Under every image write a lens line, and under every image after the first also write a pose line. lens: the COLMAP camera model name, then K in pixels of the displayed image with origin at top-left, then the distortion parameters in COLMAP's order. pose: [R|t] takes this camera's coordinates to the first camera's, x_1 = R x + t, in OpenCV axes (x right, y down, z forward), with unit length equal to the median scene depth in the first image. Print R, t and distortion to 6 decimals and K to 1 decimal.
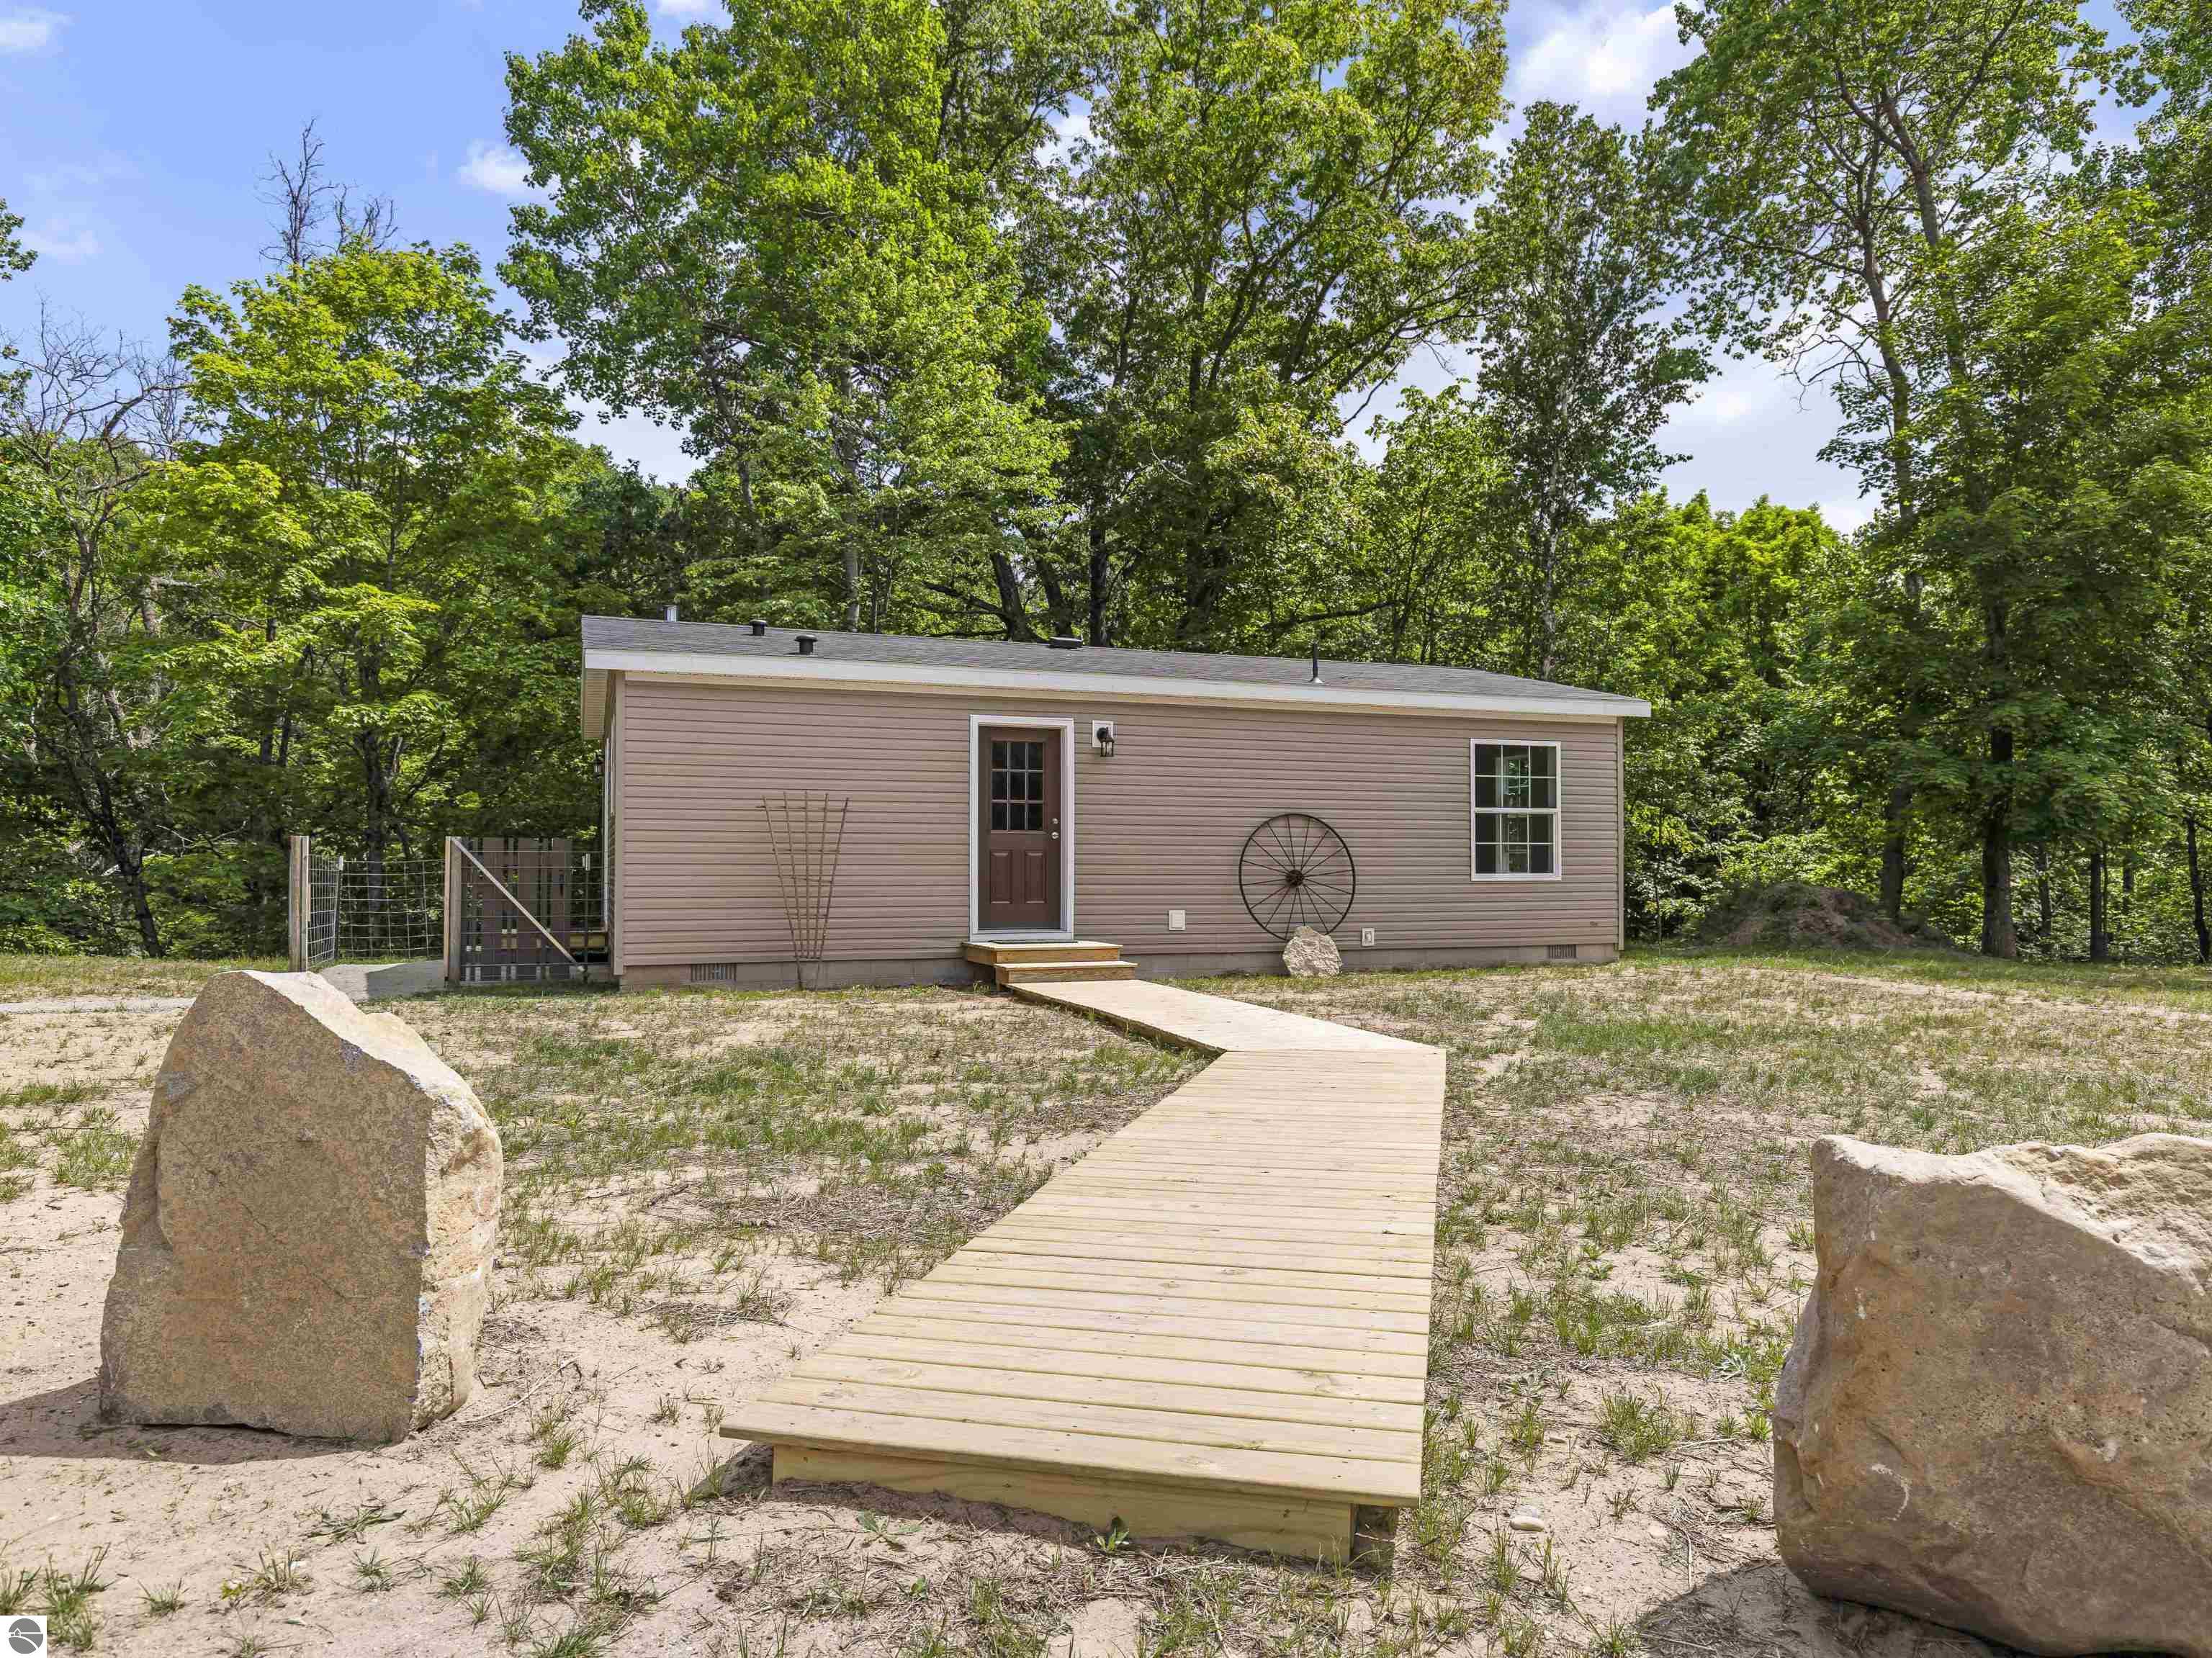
lens RADIAL K [[1463.1, 0, 1106.0], [0, 1463.1, 829.0], [0, 0, 1]] dist [-0.000737, -0.000133]
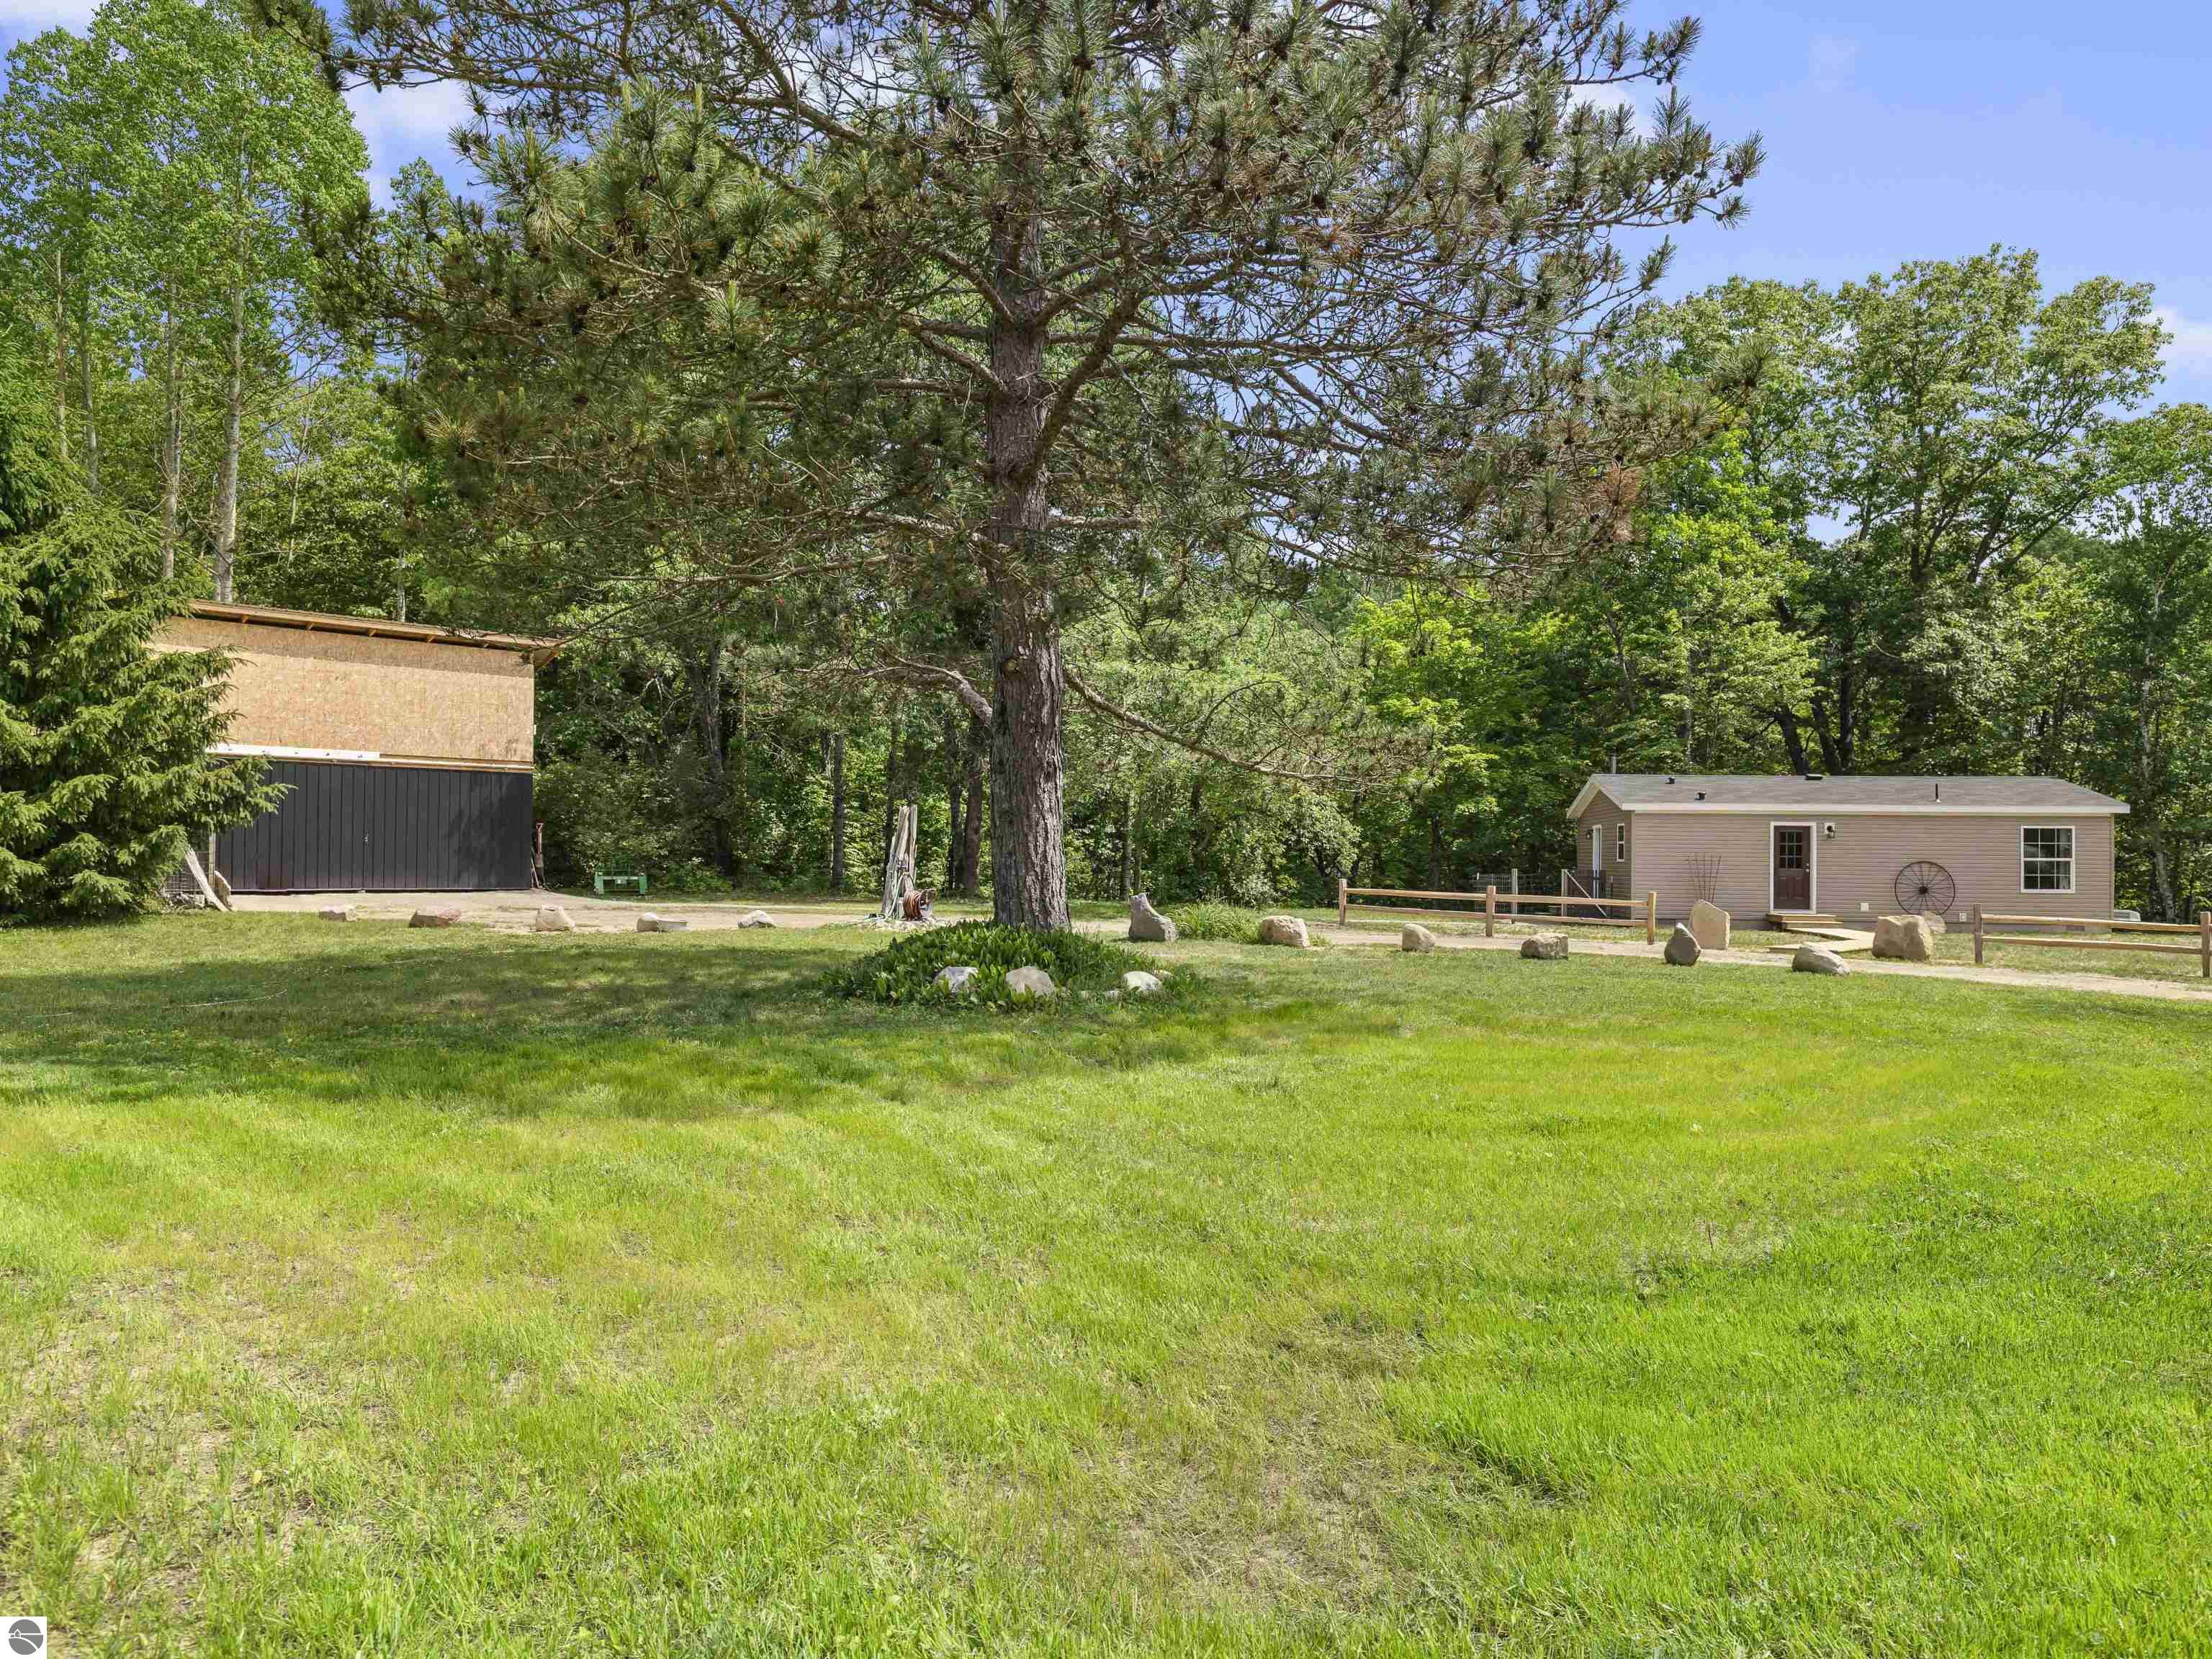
lens RADIAL K [[1551.8, 0, 1106.0], [0, 1551.8, 829.5], [0, 0, 1]] dist [0.000612, 0.000997]
pose [[0.894249, 0.003389, -0.447558, 0.069762], [0.000379, 0.999965, 0.008328, -0.078099], [0.447570, -0.007616, 0.894216, -1.658851]]
